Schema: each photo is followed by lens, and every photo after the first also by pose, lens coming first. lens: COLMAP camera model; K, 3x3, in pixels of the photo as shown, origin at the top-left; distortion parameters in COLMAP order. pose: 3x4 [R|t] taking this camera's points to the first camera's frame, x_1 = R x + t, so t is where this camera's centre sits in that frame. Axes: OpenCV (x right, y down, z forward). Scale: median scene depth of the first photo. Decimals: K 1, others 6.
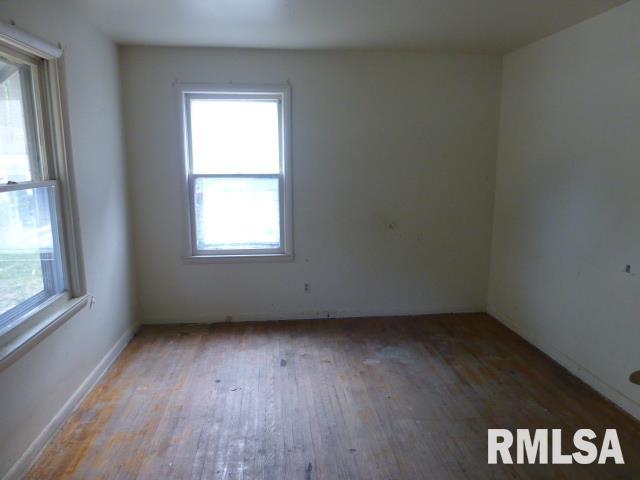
lens RADIAL K [[469.1, 0, 320.4], [0, 469.1, 240.2], [0, 0, 1]] dist [-0.005454, -0.000819]
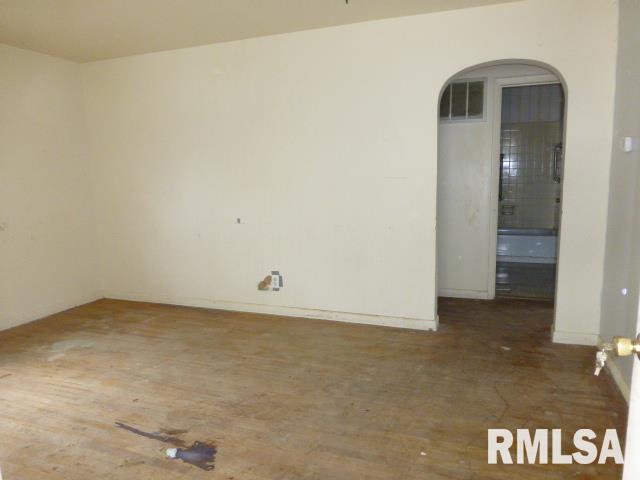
lens RADIAL K [[469.1, 0, 320.0], [0, 469.1, 240.1], [0, 0, 1]] dist [-0.005454, -0.000819]
pose [[0.471289, -0.138400, 0.871052, -0.452790], [0.180684, 0.981815, 0.058239, 0.066709], [-0.863273, 0.129938, 0.487725, 0.030145]]
